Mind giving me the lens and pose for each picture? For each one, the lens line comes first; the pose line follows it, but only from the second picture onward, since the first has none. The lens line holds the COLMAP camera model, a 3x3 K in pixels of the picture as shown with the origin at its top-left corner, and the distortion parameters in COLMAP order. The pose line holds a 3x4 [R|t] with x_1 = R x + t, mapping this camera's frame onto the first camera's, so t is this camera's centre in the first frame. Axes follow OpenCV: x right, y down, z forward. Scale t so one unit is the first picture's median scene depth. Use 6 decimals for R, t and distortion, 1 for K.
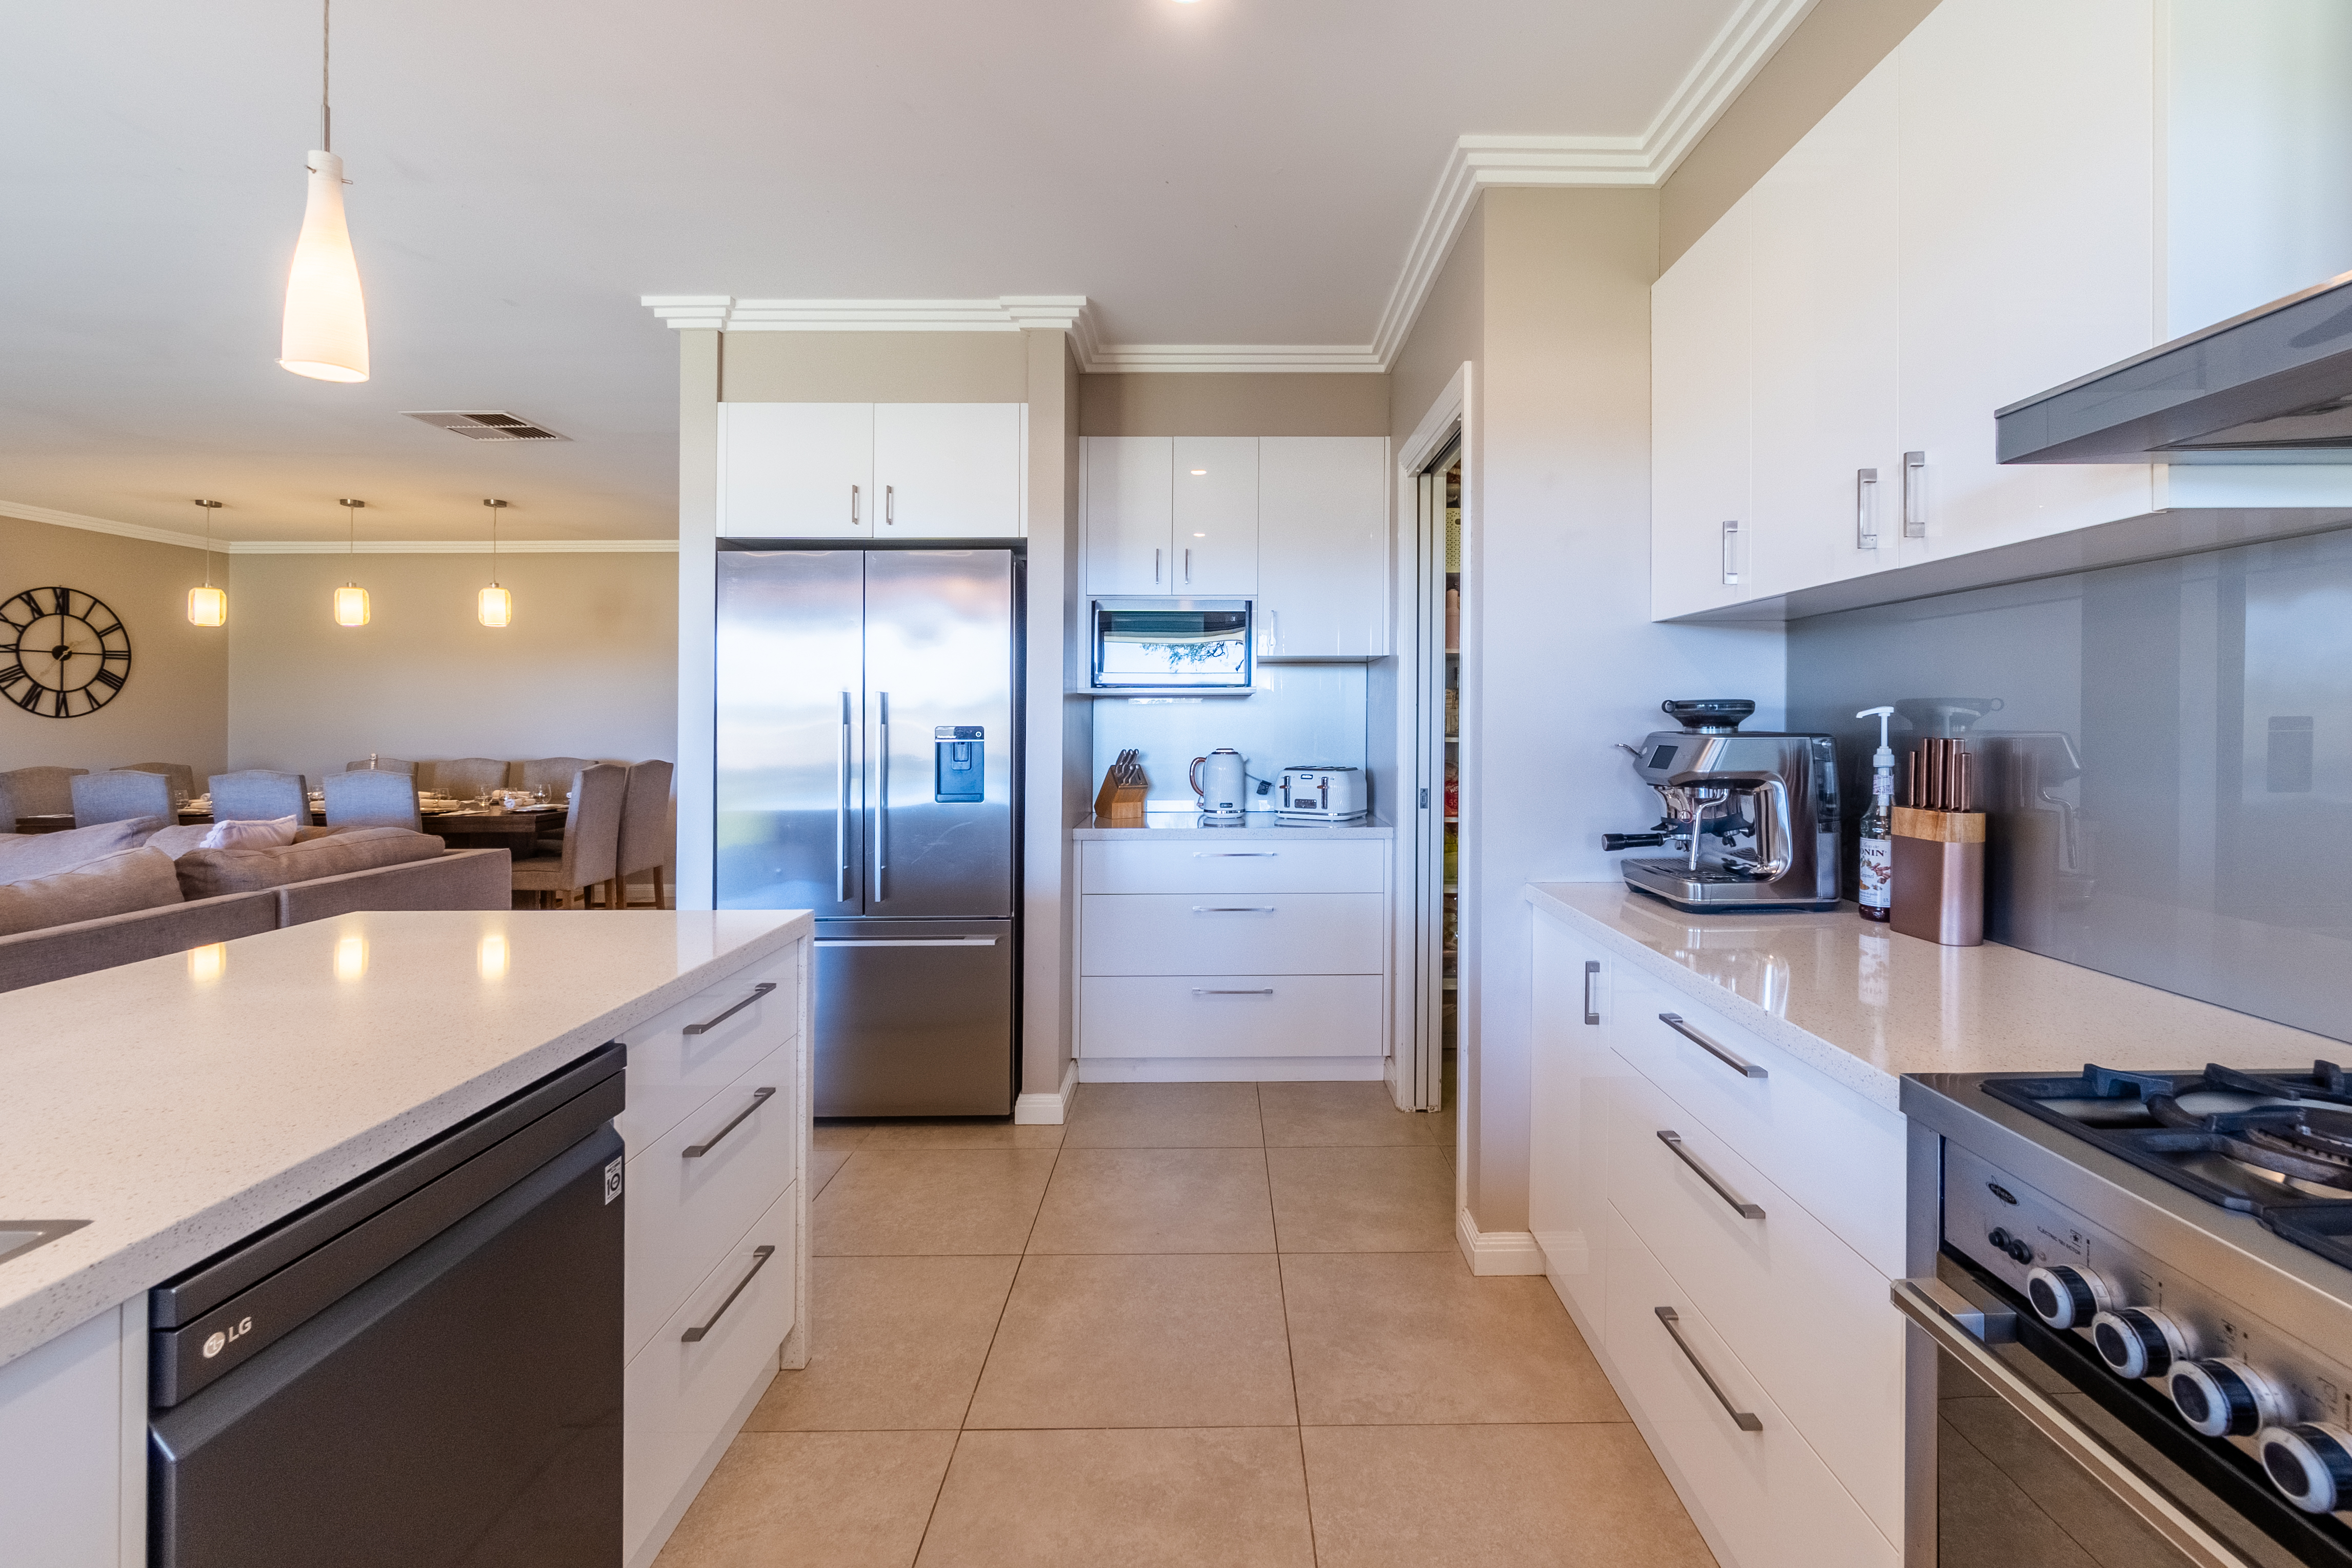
lens RADIAL K [[1055.8, 0, 1234.3], [0, 1055.8, 701.5], [0, 0, 1]] dist [-0.003514, 0.000265]
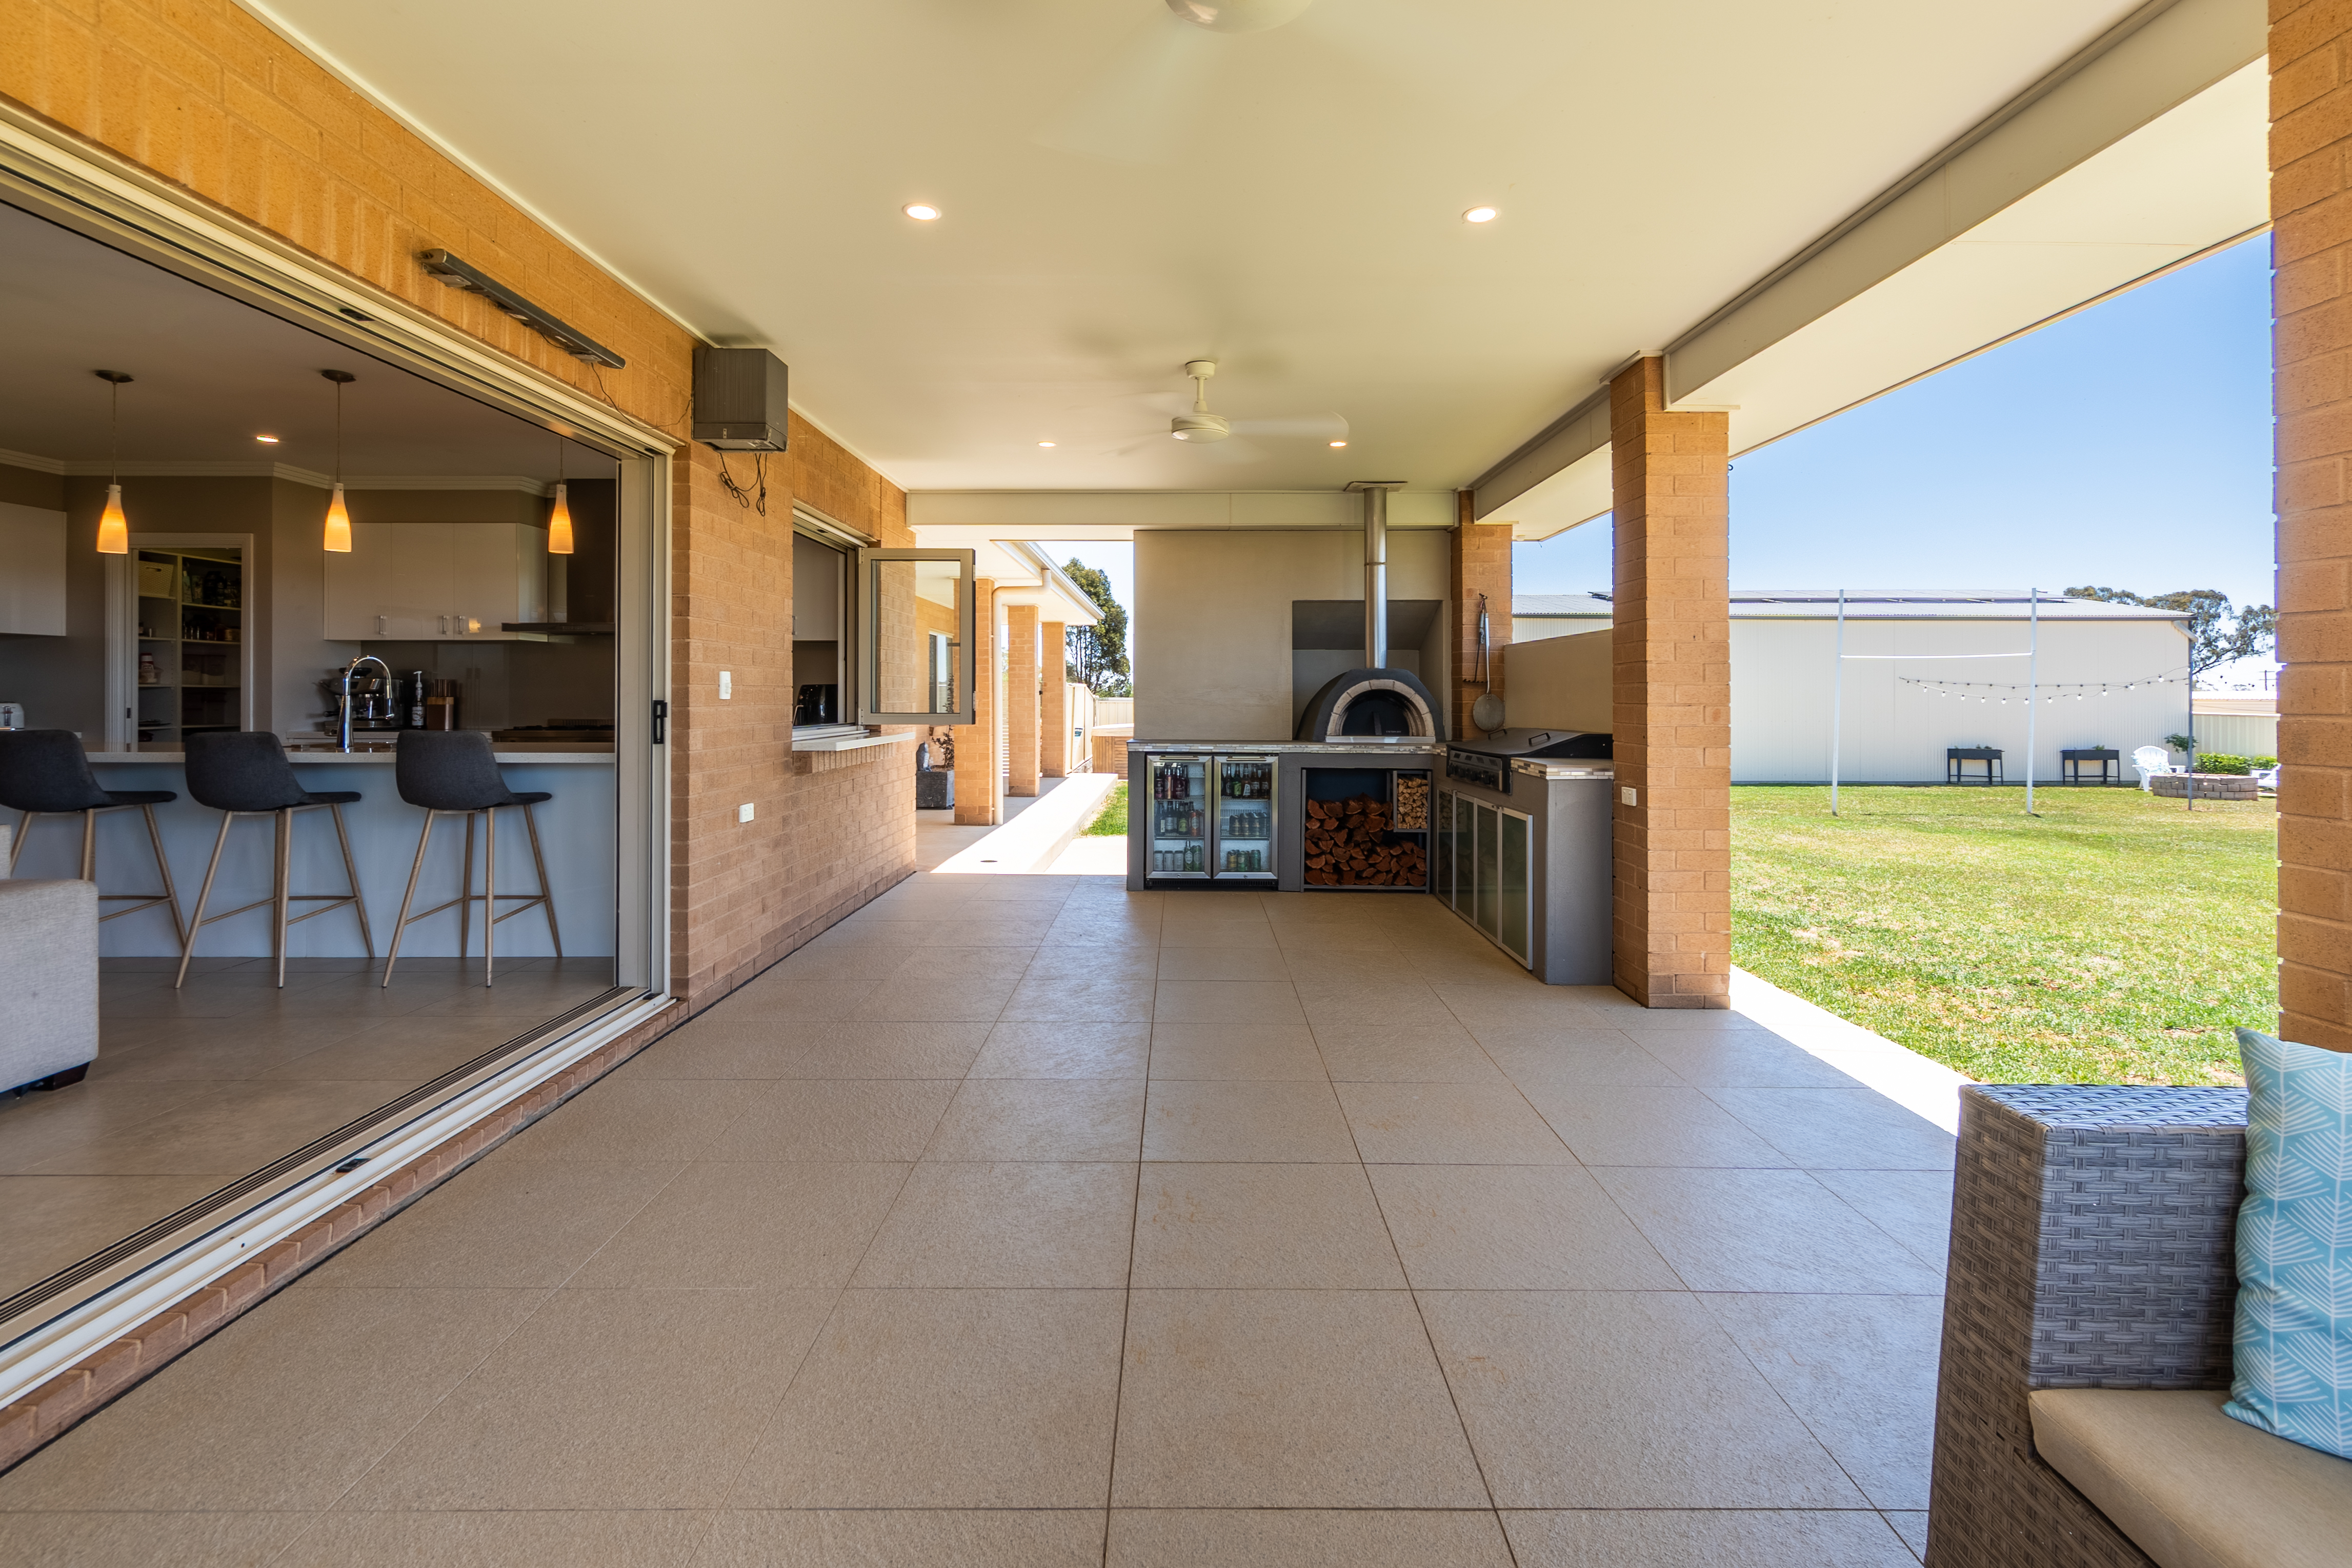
lens RADIAL K [[1055.8, 0, 1182.9], [0, 1055.8, 697.4], [0, 0, 1]] dist [-0.003514, 0.000265]
pose [[0.004111, 0.001096, 0.999991, -2.472008], [-0.012424, 0.999922, -0.001045, 0.054665], [-0.999914, -0.012420, 0.004124, -1.363669]]
